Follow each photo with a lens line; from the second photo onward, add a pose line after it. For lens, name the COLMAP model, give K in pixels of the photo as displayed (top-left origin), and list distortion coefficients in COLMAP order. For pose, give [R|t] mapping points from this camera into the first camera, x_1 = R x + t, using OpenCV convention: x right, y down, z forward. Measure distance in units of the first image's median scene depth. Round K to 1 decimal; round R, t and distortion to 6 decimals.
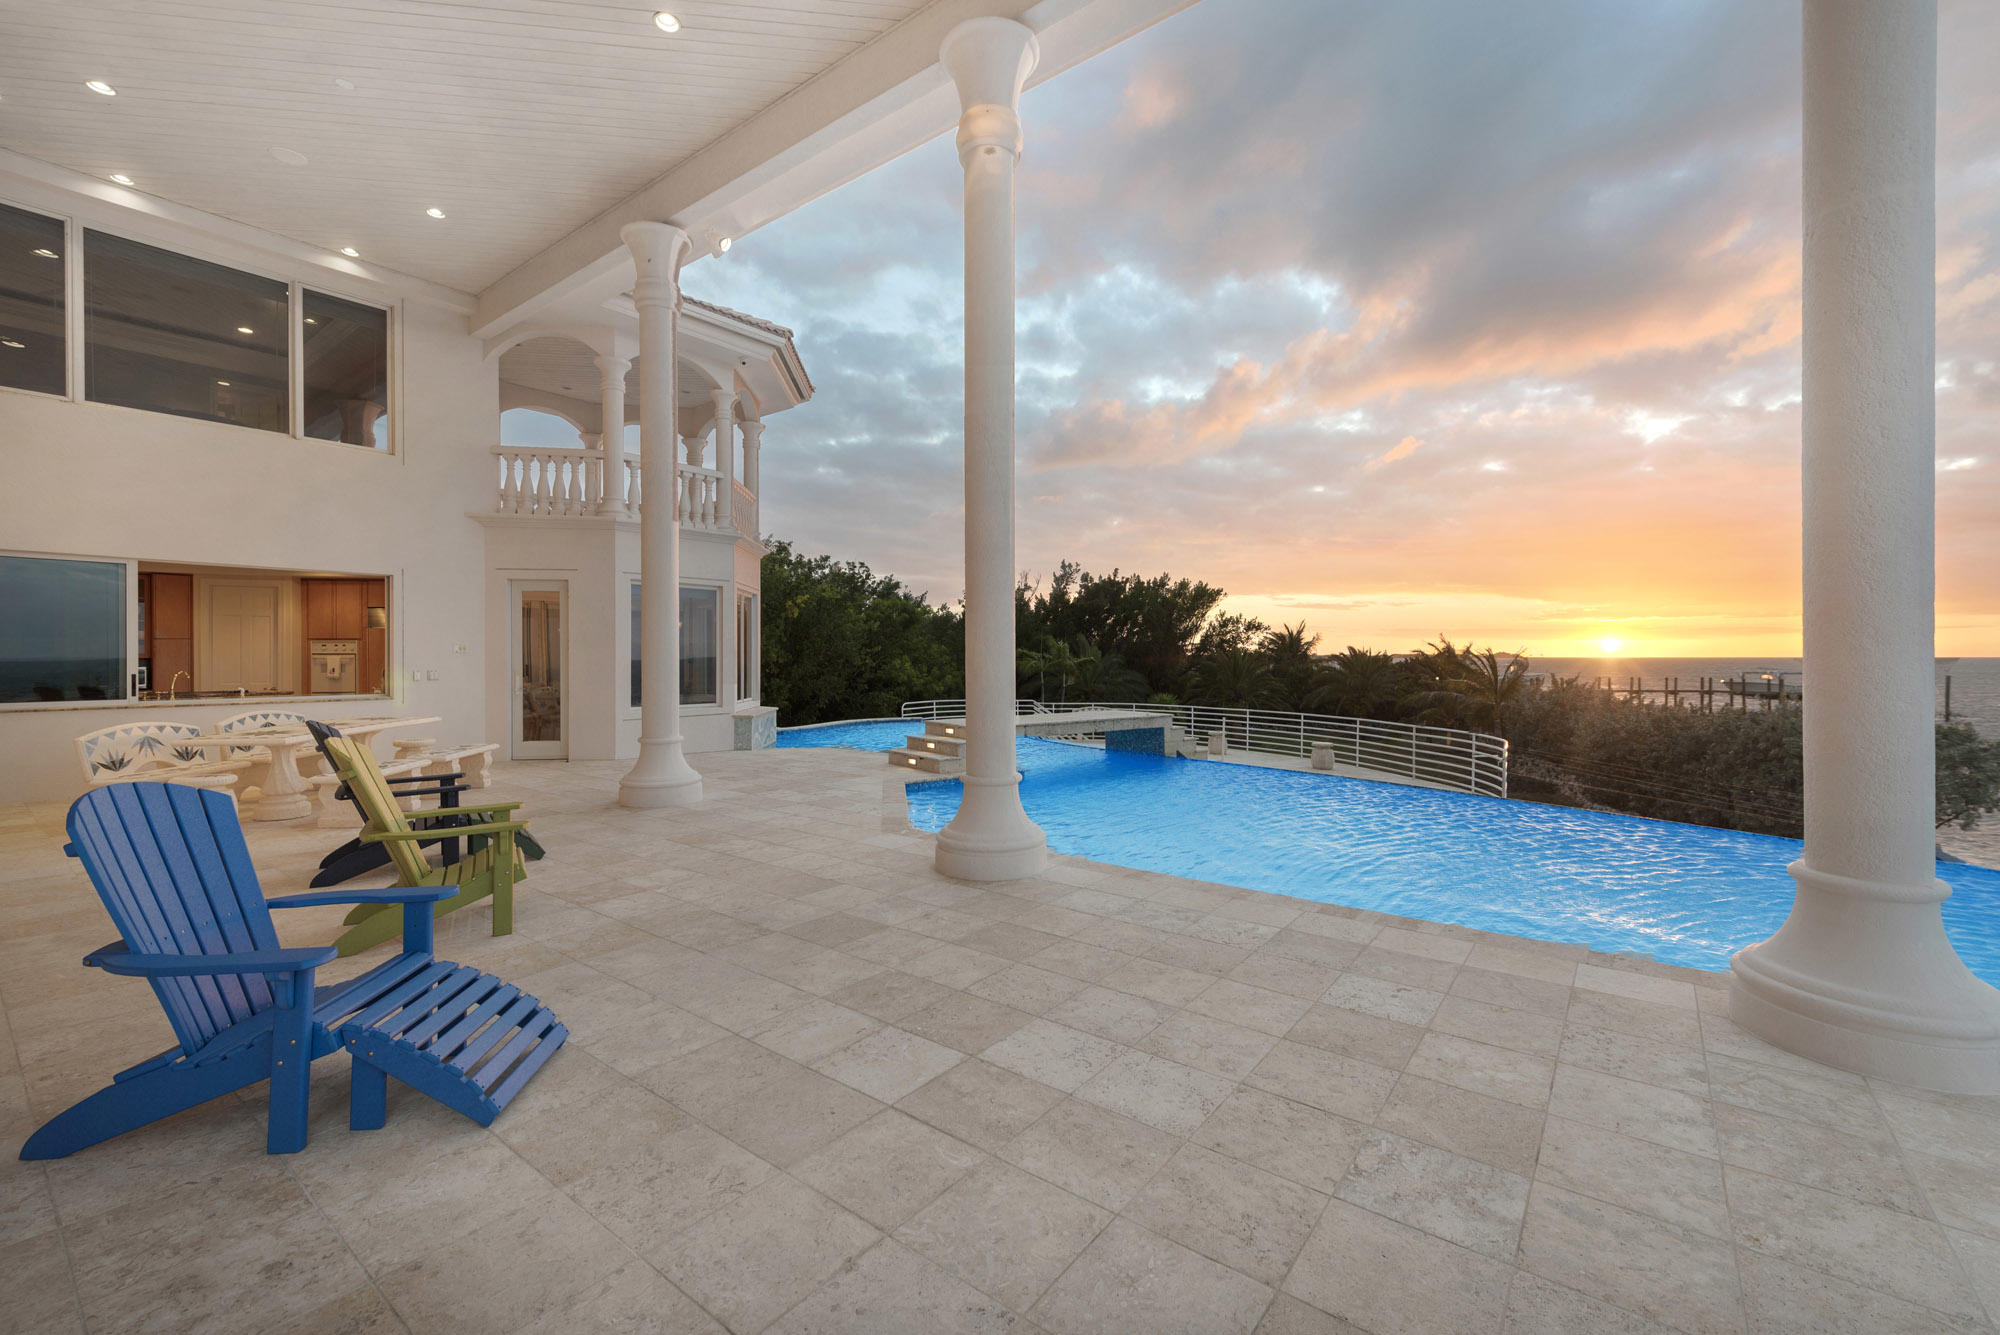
lens RADIAL K [[824.5, 0, 989.8], [0, 824.5, 658.0], [0, 0, 1]] dist [-0.000174, 0.000821]
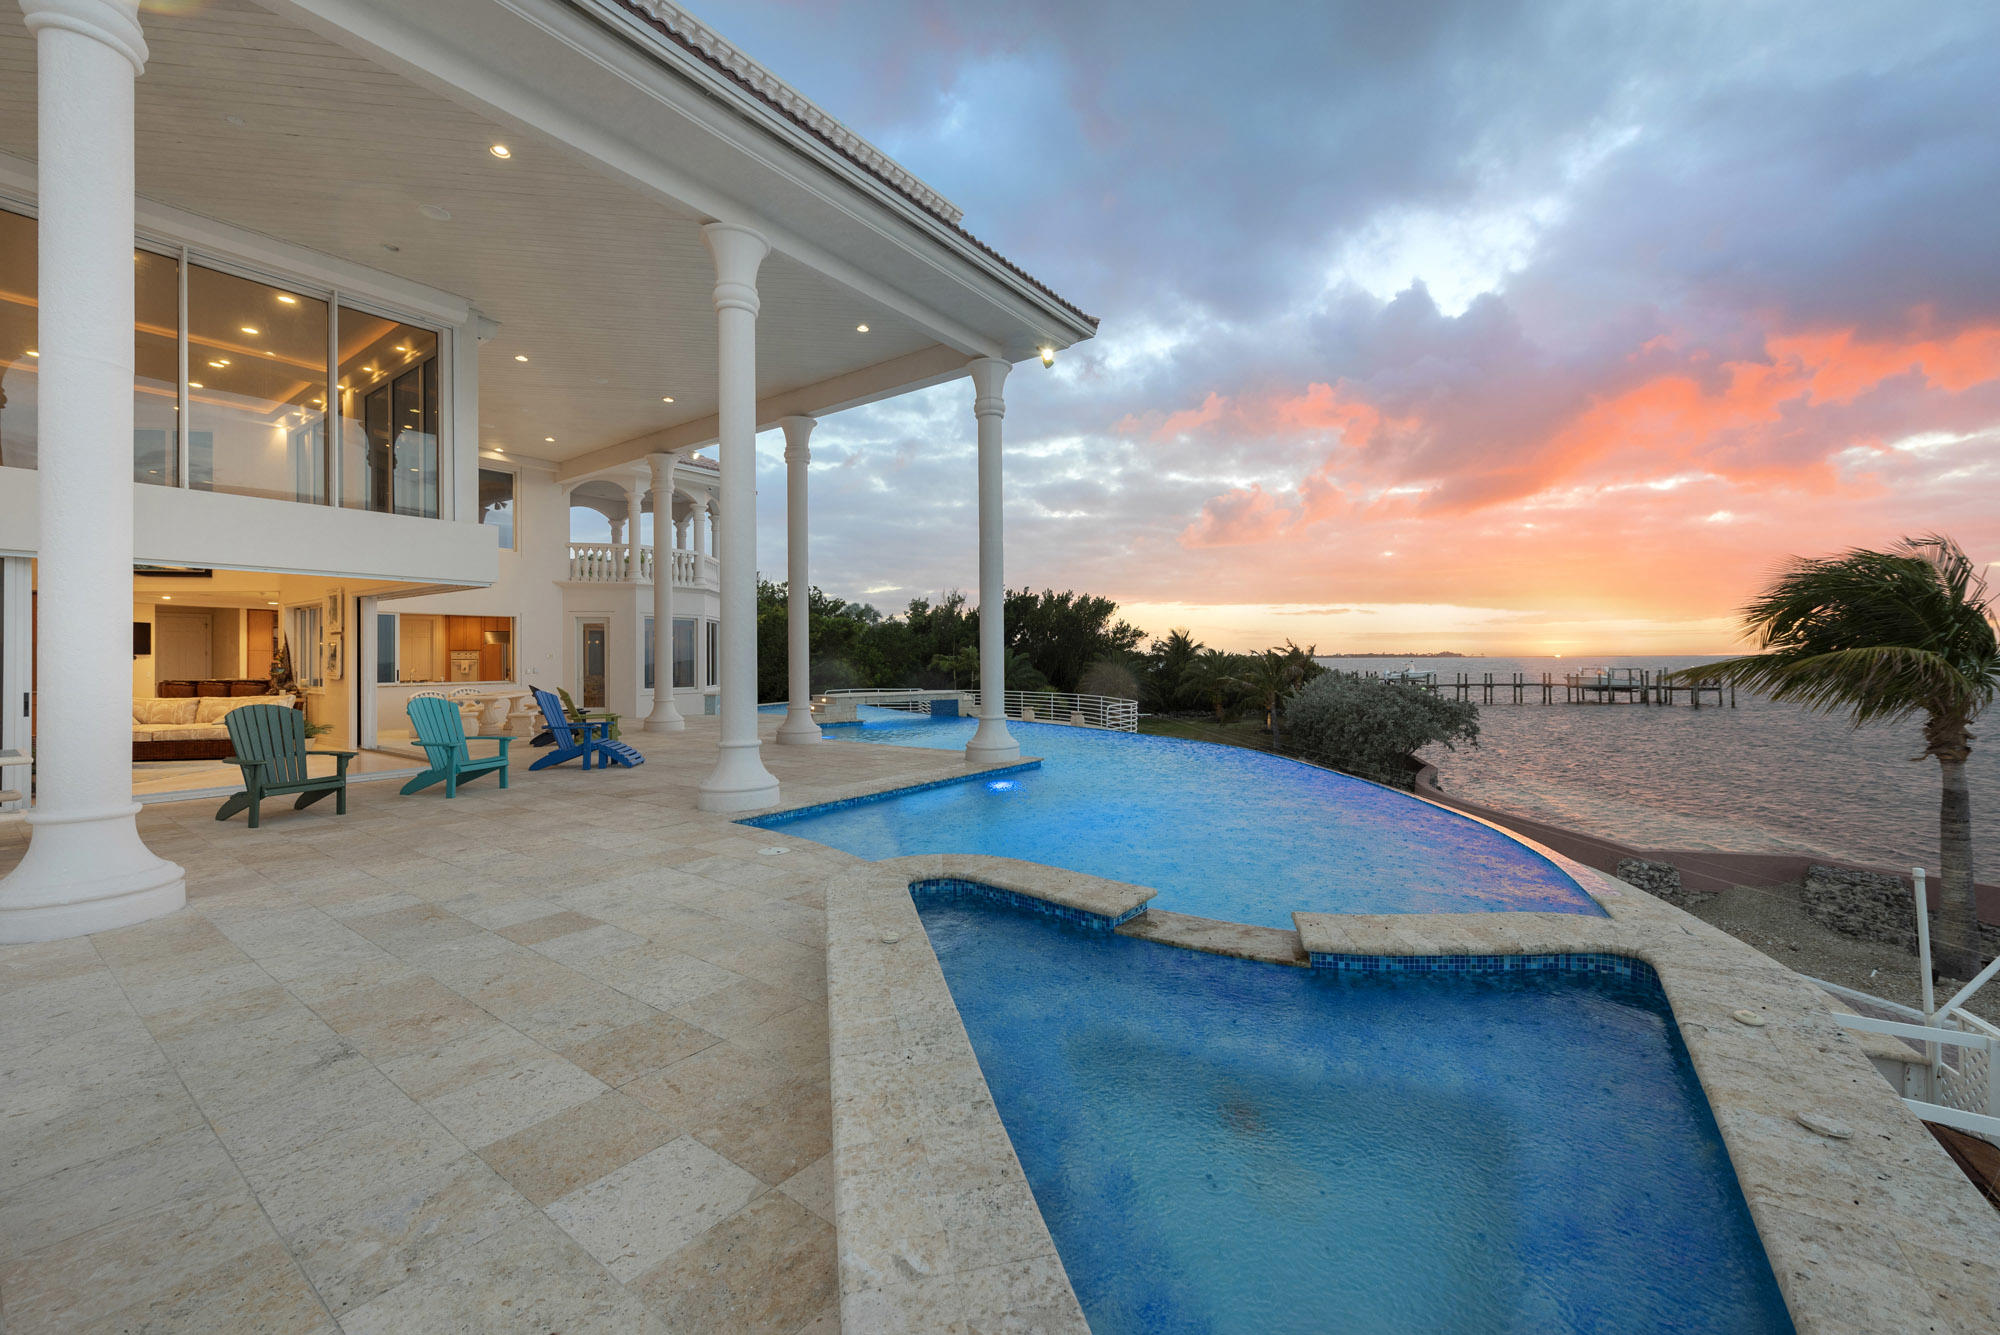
lens RADIAL K [[797.9, 0, 996.5], [0, 797.9, 658.1], [0, 0, 1]] dist [0.005966, -0.001957]
pose [[0.999588, -0.005069, 0.028250, 0.097304], [0.005122, 0.999985, -0.001829, 0.000613], [-0.028241, 0.001973, 0.999599, -0.265409]]
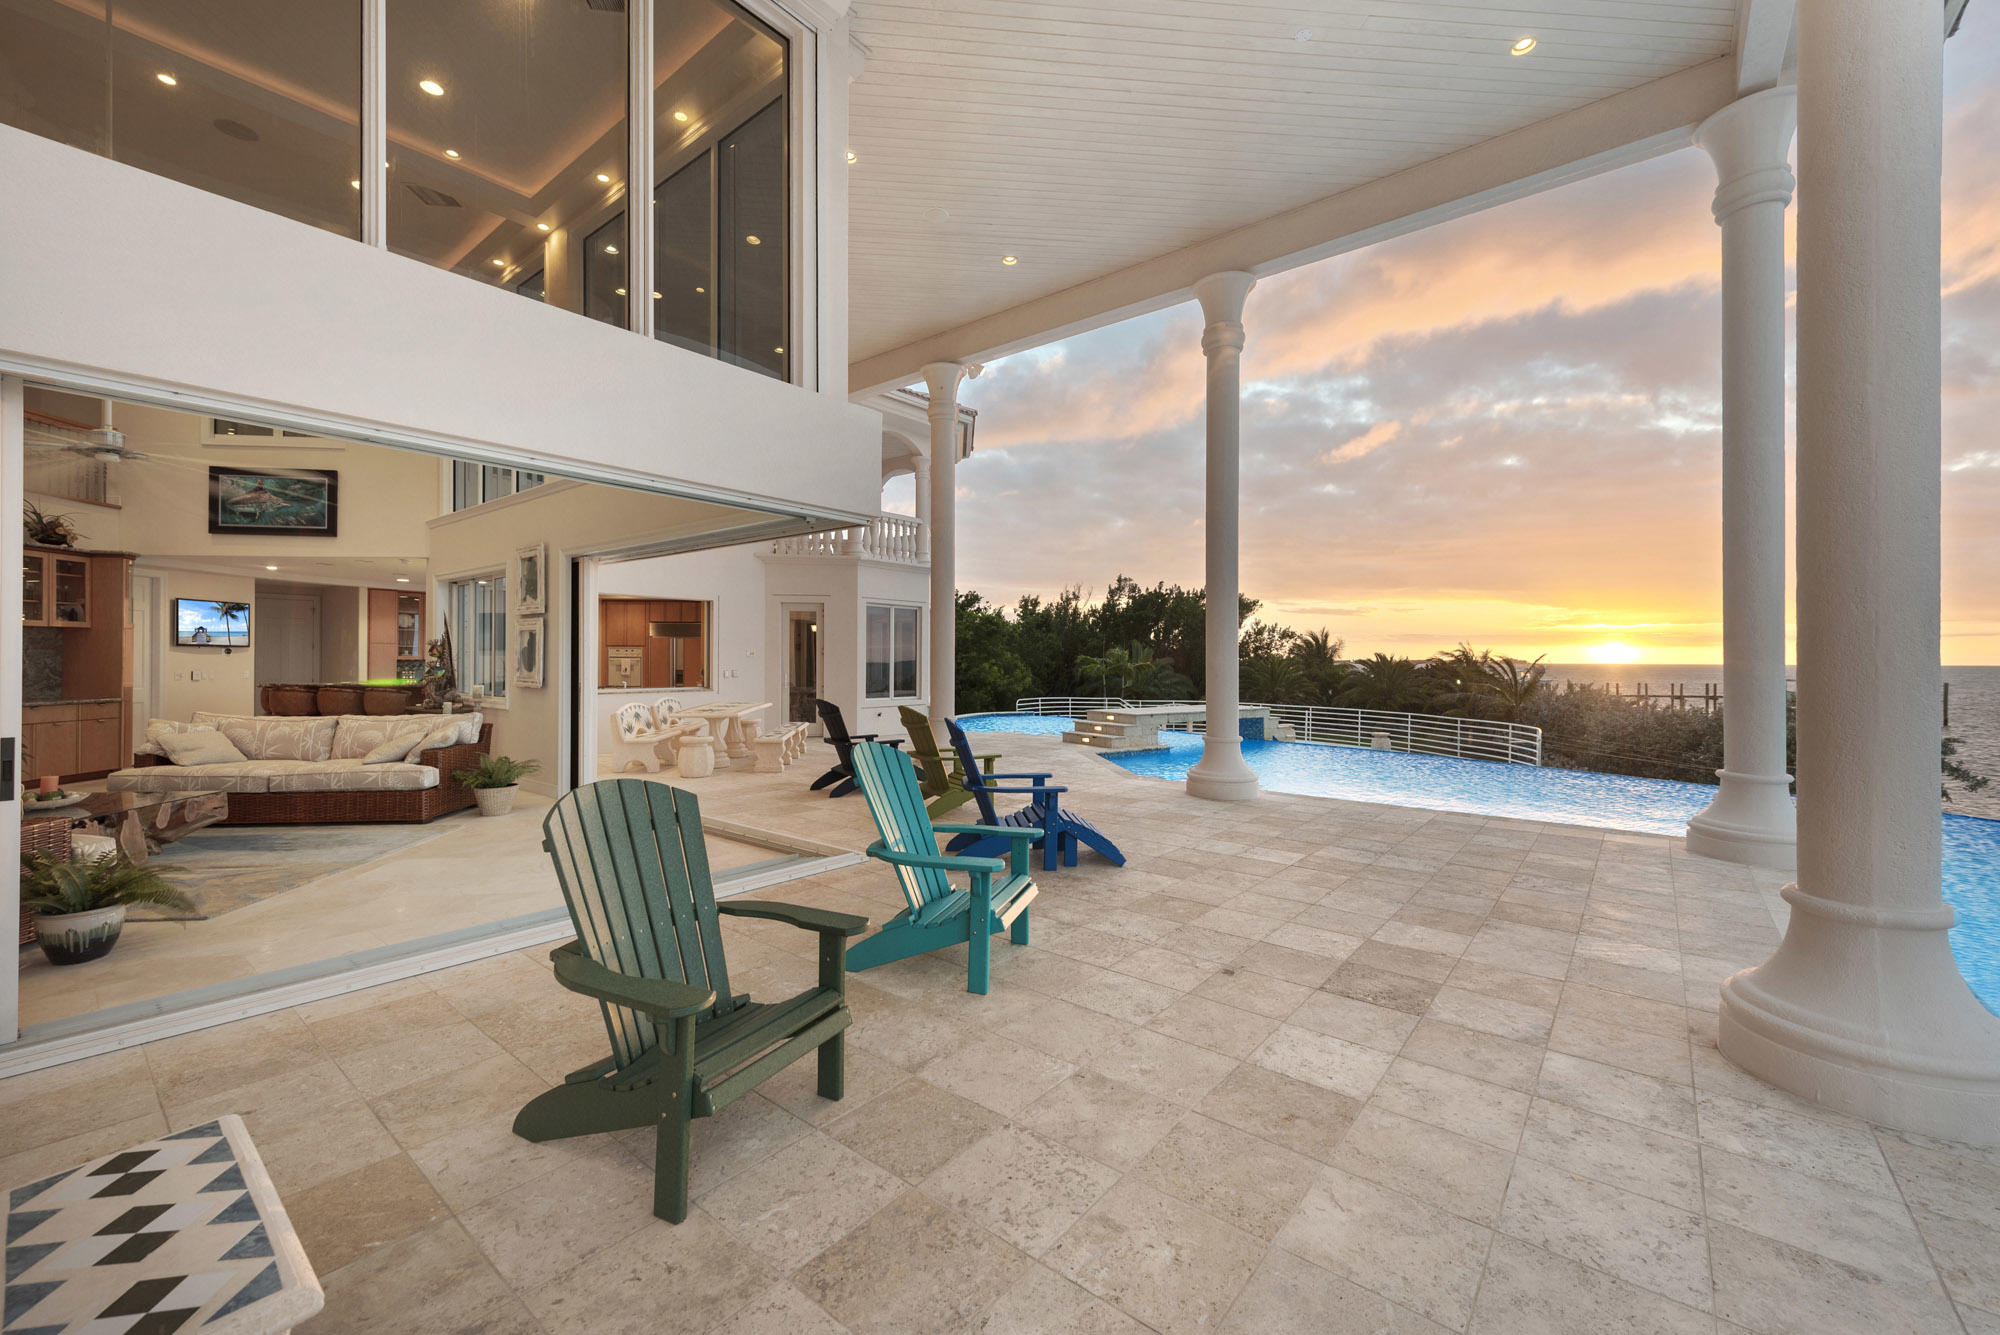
lens RADIAL K [[797.9, 0, 984.6], [0, 797.9, 658.3], [0, 0, 1]] dist [0.005966, -0.001957]
pose [[0.999671, 0.005032, -0.025161, -0.077295], [-0.005121, 0.999981, -0.003501, -0.000610], [0.025143, 0.003629, 0.999677, -0.102147]]
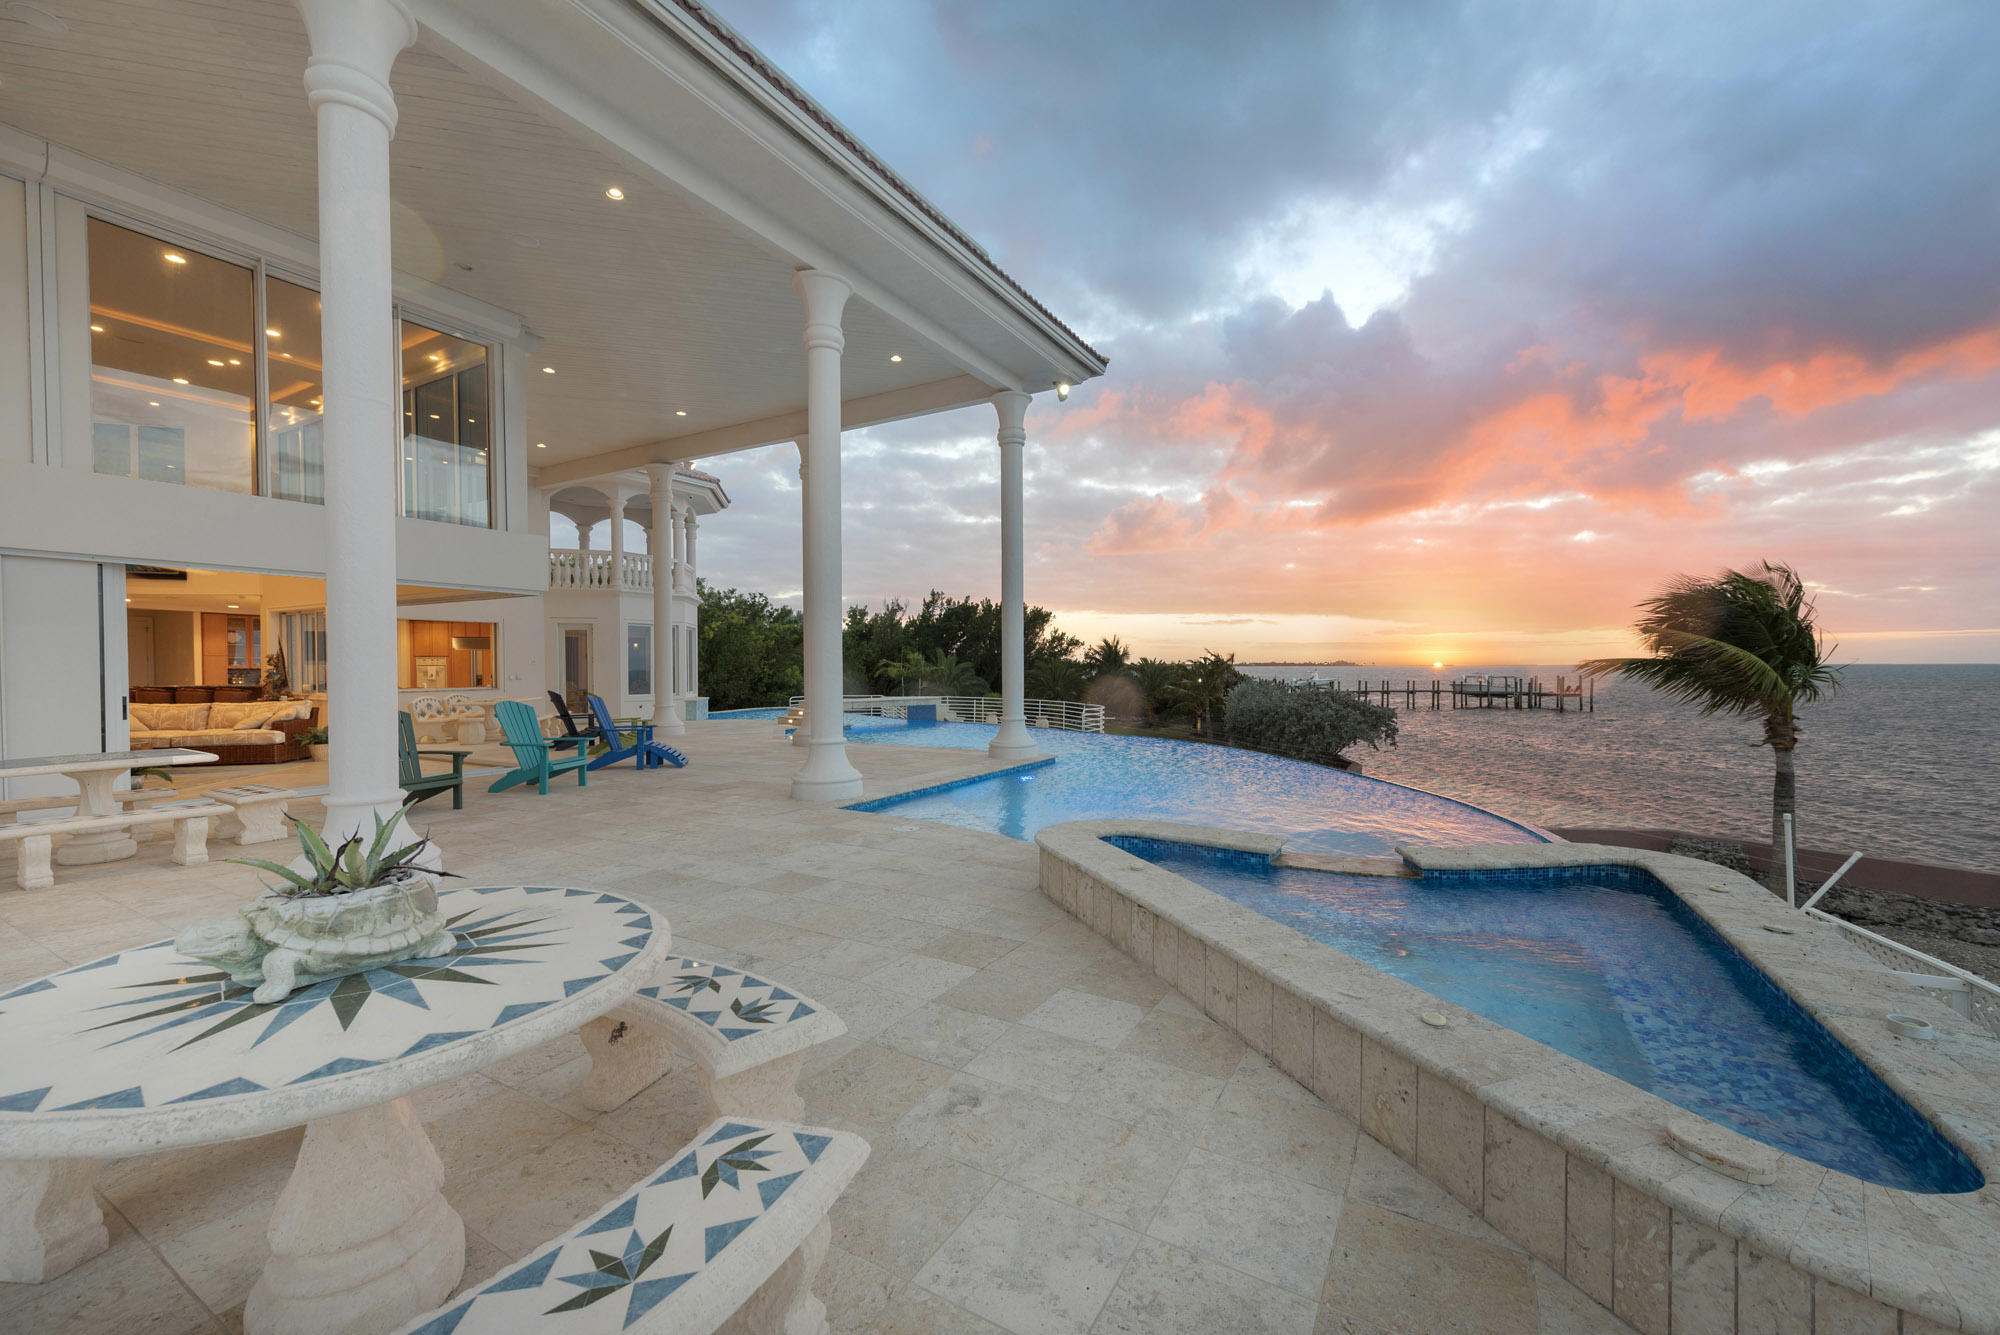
lens RADIAL K [[797.9, 0, 998.8], [0, 797.9, 695.1], [0, 0, 1]] dist [0.005966, -0.001957]
pose [[0.990858, -0.007886, 0.134677, 0.045678], [0.003100, 0.999358, 0.035706, 0.000404], [-0.134872, -0.034962, 0.990246, -0.297859]]
